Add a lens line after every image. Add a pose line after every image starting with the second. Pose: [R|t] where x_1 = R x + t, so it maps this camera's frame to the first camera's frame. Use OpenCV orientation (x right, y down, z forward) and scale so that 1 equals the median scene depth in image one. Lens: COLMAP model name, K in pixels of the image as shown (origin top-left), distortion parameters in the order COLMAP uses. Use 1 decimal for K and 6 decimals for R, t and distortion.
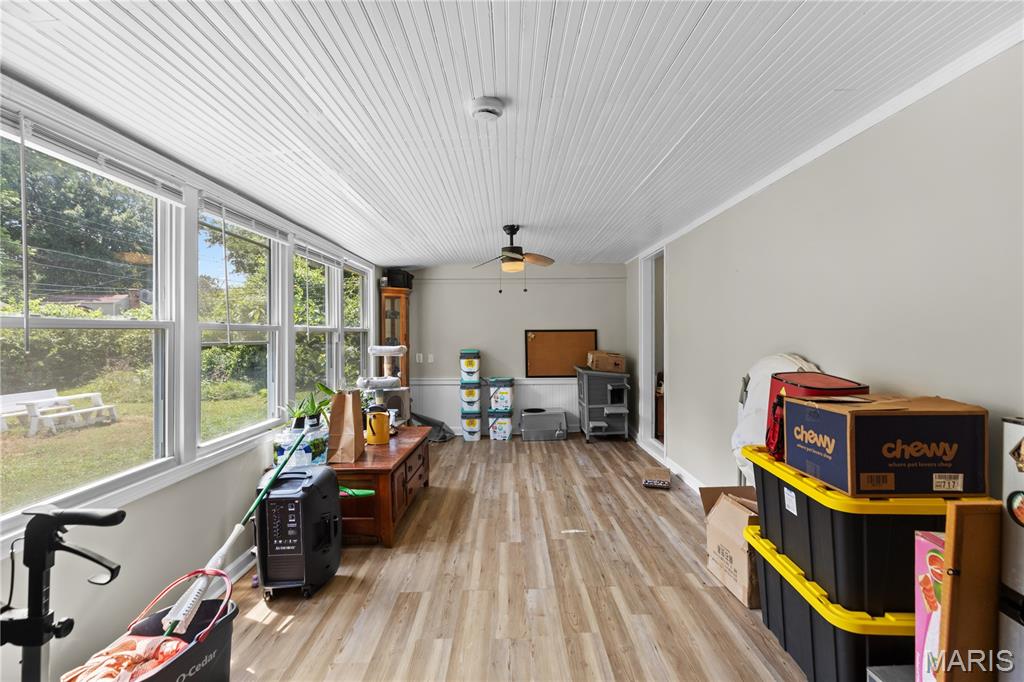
lens RADIAL K [[472.4, 0, 514.1], [0, 472.4, 338.4], [0, 0, 1]] dist [0.001150, 0.000182]
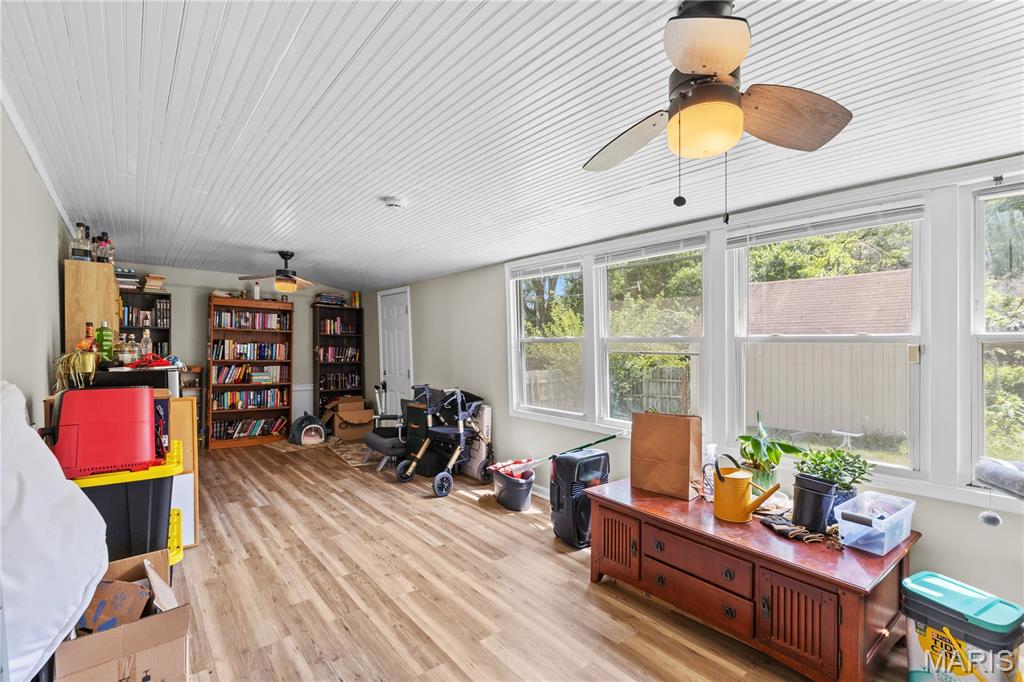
lens RADIAL K [[472.4, 0, 514.2], [0, 472.4, 343.5], [0, 0, 1]] dist [0.001150, 0.000182]
pose [[-0.781320, 0.000885, -0.624130, 0.516493], [-0.006420, 0.999935, 0.009455, -0.023457], [0.624097, 0.011394, -0.781264, 1.973109]]
